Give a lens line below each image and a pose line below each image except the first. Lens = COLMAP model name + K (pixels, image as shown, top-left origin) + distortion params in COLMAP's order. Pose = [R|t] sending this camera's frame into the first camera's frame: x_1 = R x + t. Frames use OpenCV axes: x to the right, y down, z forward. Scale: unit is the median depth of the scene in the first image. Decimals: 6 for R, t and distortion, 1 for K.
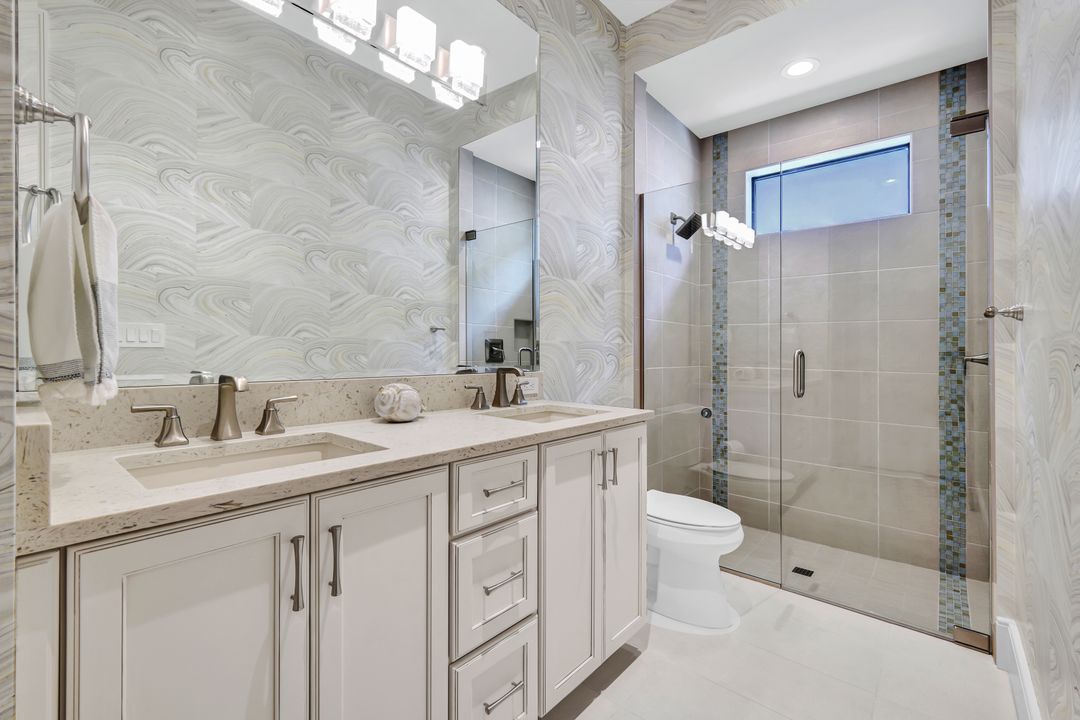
lens RADIAL K [[471.6, 0, 539.4], [0, 471.6, 355.0], [0, 0, 1]] dist [0.000105, -0.000219]
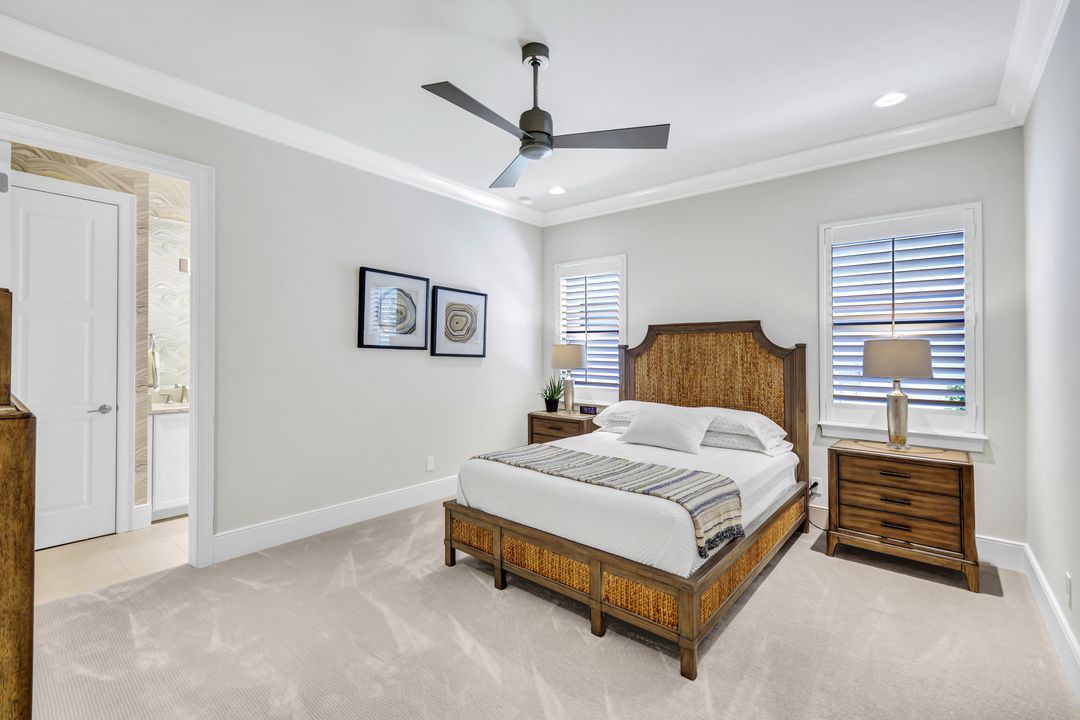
lens RADIAL K [[471.6, 0, 541.9], [0, 471.6, 356.2], [0, 0, 1]] dist [0.000105, -0.000219]
pose [[0.999820, 0.004744, 0.018360, 2.219382], [-0.004718, 0.999988, -0.001419, -0.211096], [-0.018366, 0.001332, 0.999830, -2.947632]]
